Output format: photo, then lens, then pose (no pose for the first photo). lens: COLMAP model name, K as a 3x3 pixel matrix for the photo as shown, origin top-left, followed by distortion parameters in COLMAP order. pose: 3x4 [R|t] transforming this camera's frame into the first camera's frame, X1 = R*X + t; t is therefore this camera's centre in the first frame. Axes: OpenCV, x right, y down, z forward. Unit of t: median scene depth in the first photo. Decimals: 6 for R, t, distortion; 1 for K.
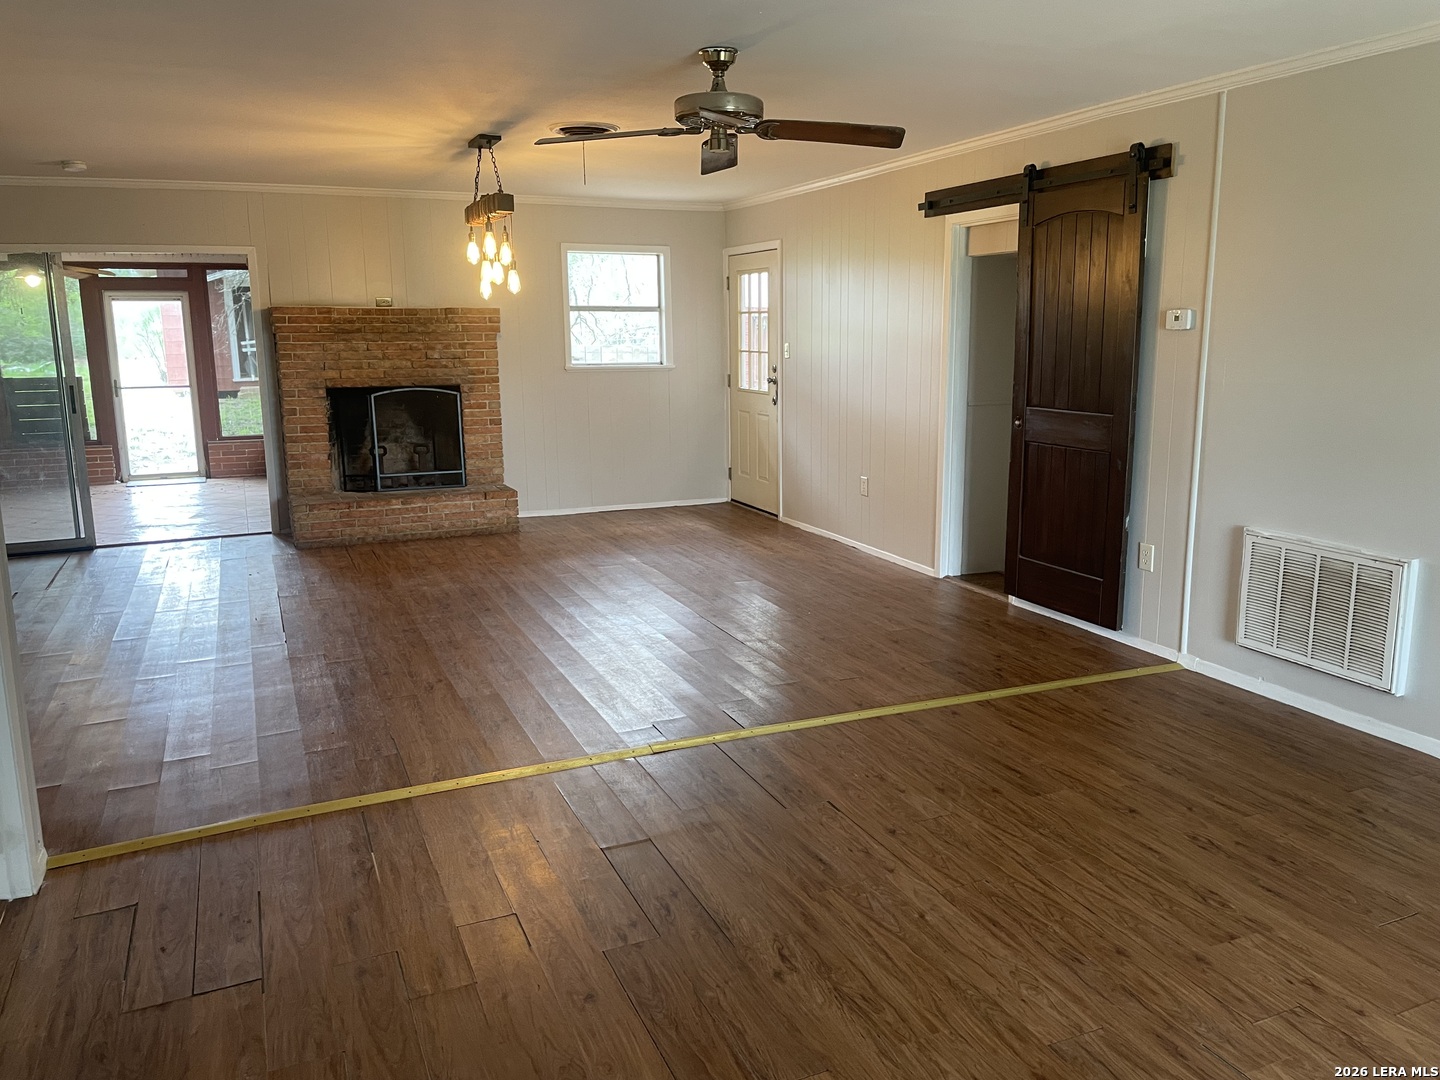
lens RADIAL K [[1102.3, 0, 723.8], [0, 1102.3, 536.3], [0, 0, 1]] dist [0.029556, -0.000152]
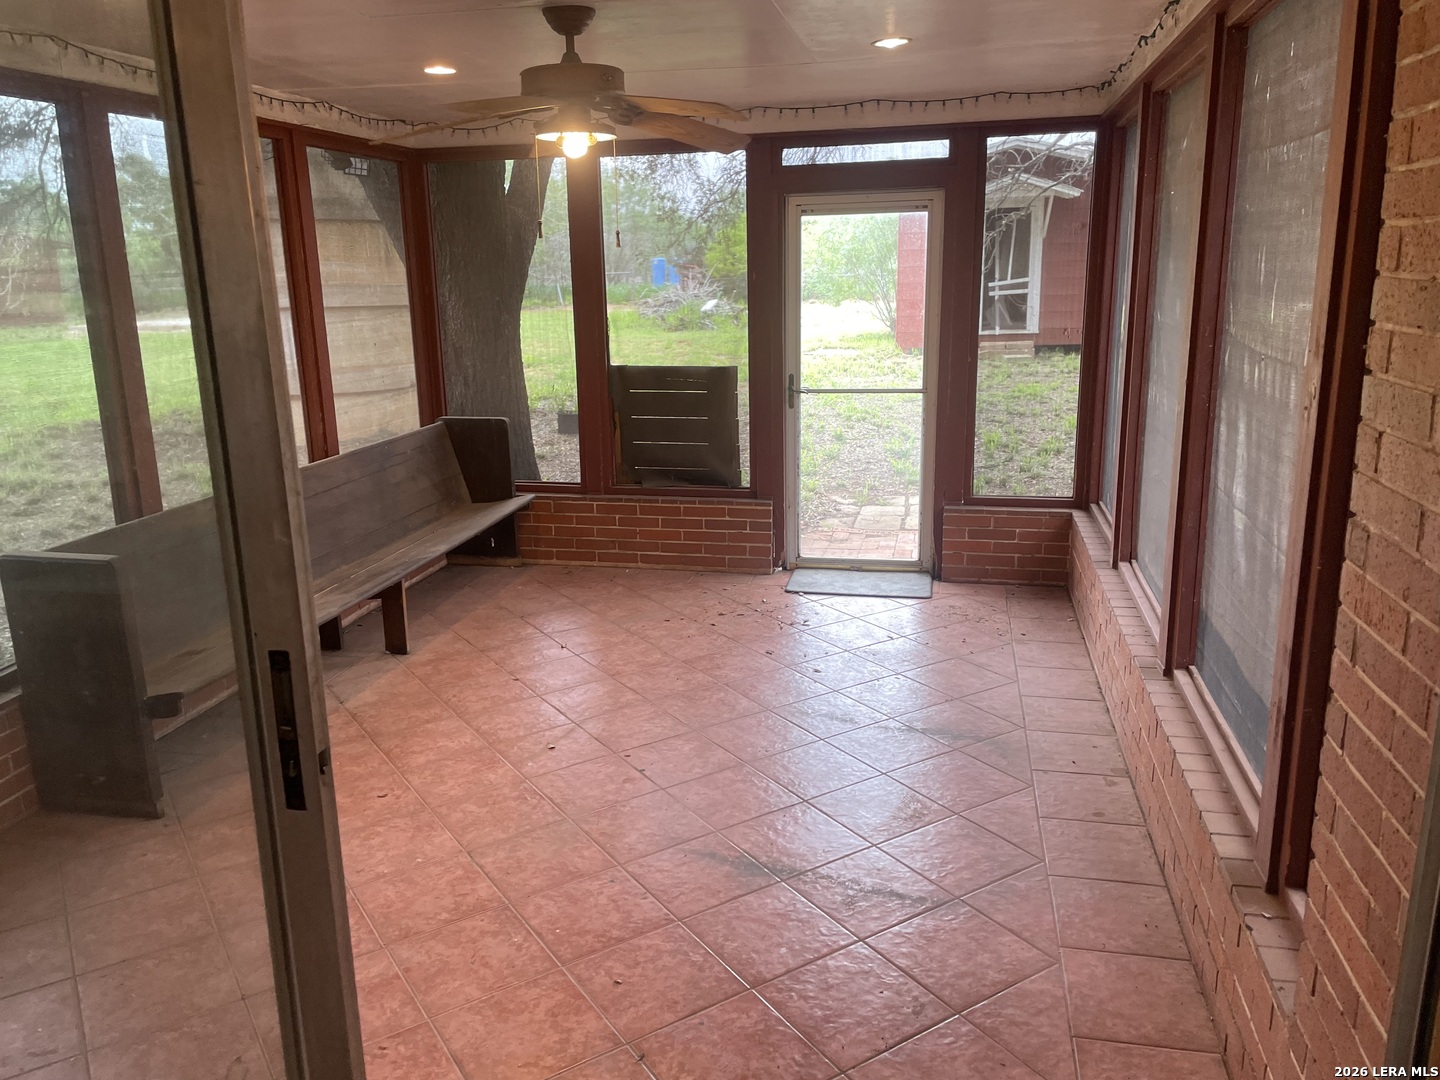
lens RADIAL K [[1102.3, 0, 720.1], [0, 1102.3, 539.6], [0, 0, 1]] dist [0.029556, -0.000152]
pose [[0.812753, 0.128893, -0.568171, -0.272176], [-0.095023, 0.991489, 0.088997, -0.104926], [0.574807, -0.018343, 0.818084, 0.556742]]
